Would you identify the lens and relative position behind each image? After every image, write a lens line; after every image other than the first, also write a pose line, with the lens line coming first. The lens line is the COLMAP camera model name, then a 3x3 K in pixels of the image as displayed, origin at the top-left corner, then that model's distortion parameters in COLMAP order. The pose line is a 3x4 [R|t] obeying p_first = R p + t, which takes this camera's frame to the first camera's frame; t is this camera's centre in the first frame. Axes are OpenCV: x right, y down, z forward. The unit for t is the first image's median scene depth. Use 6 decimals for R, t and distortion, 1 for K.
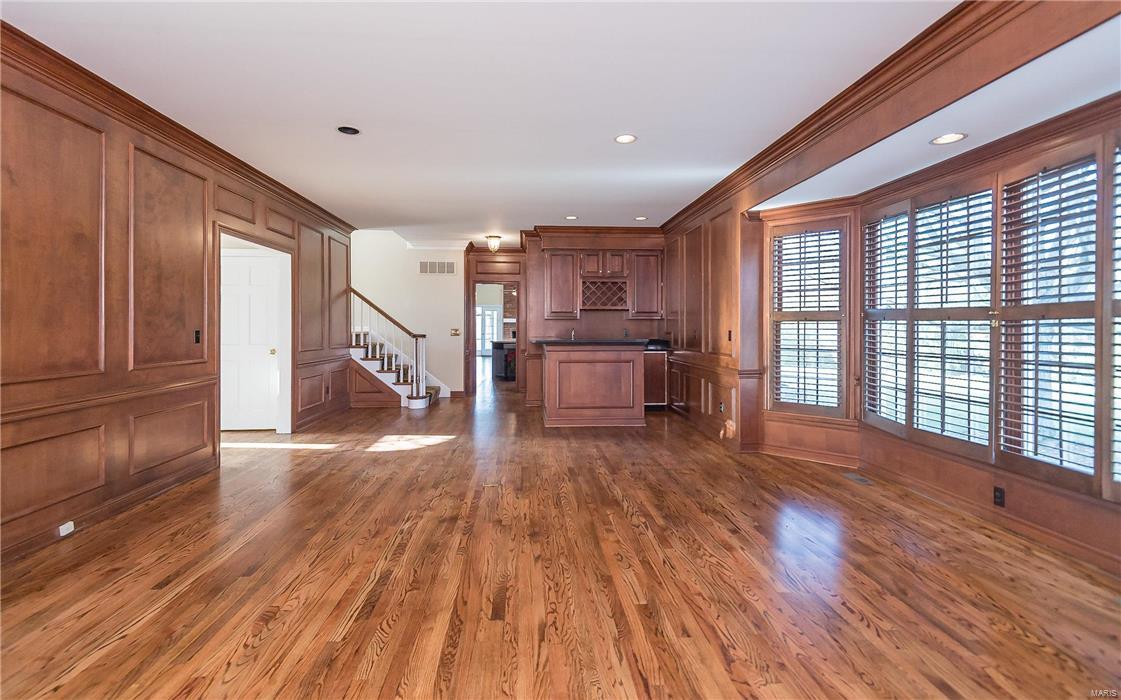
lens RADIAL K [[507.5, 0, 563.9], [0, 507.5, 326.0], [0, 0, 1]] dist [0.014677, -0.003495]
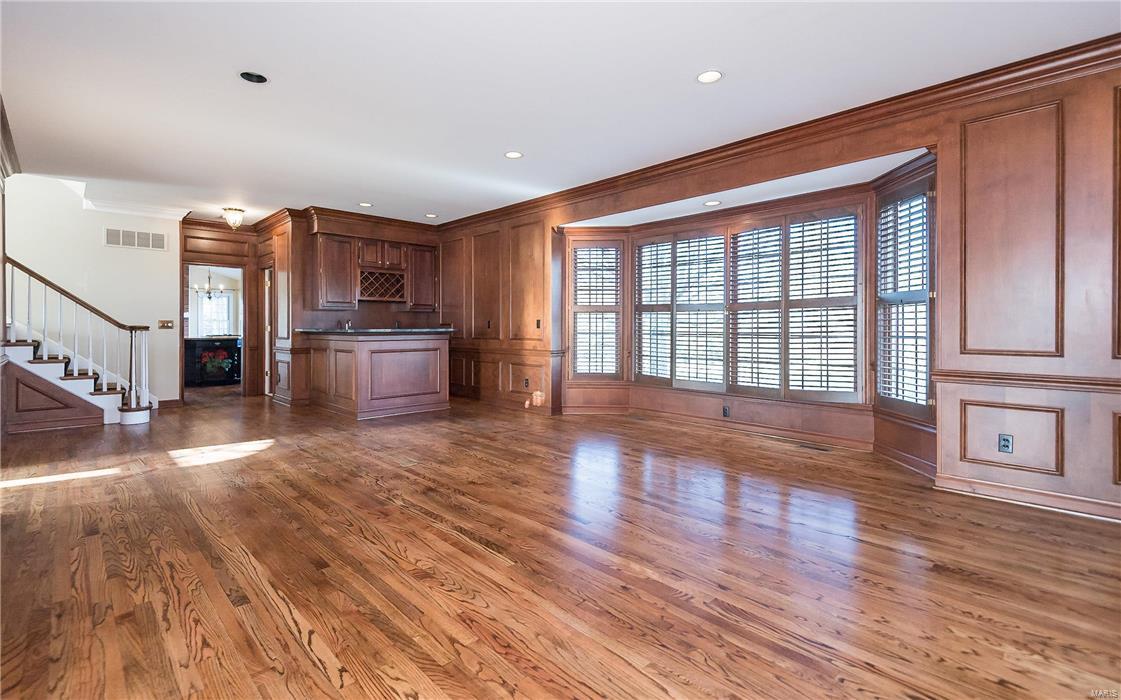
lens RADIAL K [[507.5, 0, 559.9], [0, 507.5, 331.0], [0, 0, 1]] dist [0.014677, -0.003495]
pose [[0.772973, -0.005642, 0.634414, -0.637187], [-0.000526, 0.999954, 0.009534, 0.037102], [-0.634439, -0.007703, 0.772935, 0.014296]]
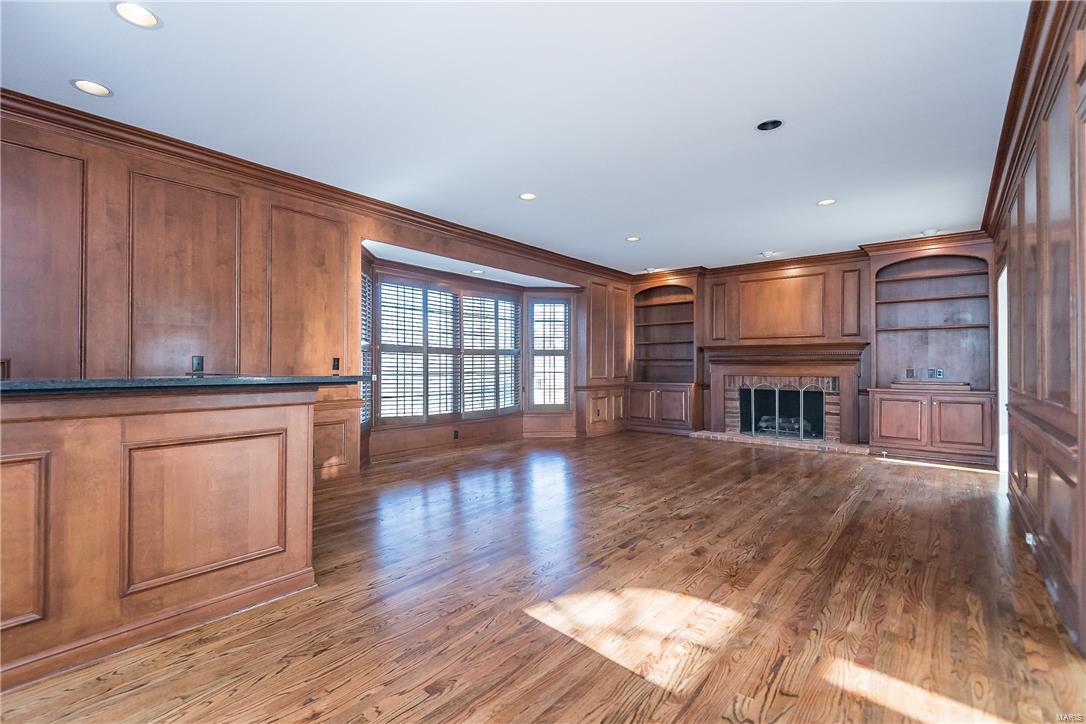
lens RADIAL K [[505.3, 0, 534.4], [0, 505.3, 362.4], [0, 0, 1]] dist [0.016886, -0.001870]
pose [[-0.719427, 0.003058, 0.694562, -0.824735], [-0.003084, 0.999966, -0.007597, 0.034163], [-0.694561, -0.007608, -0.719393, 2.129709]]
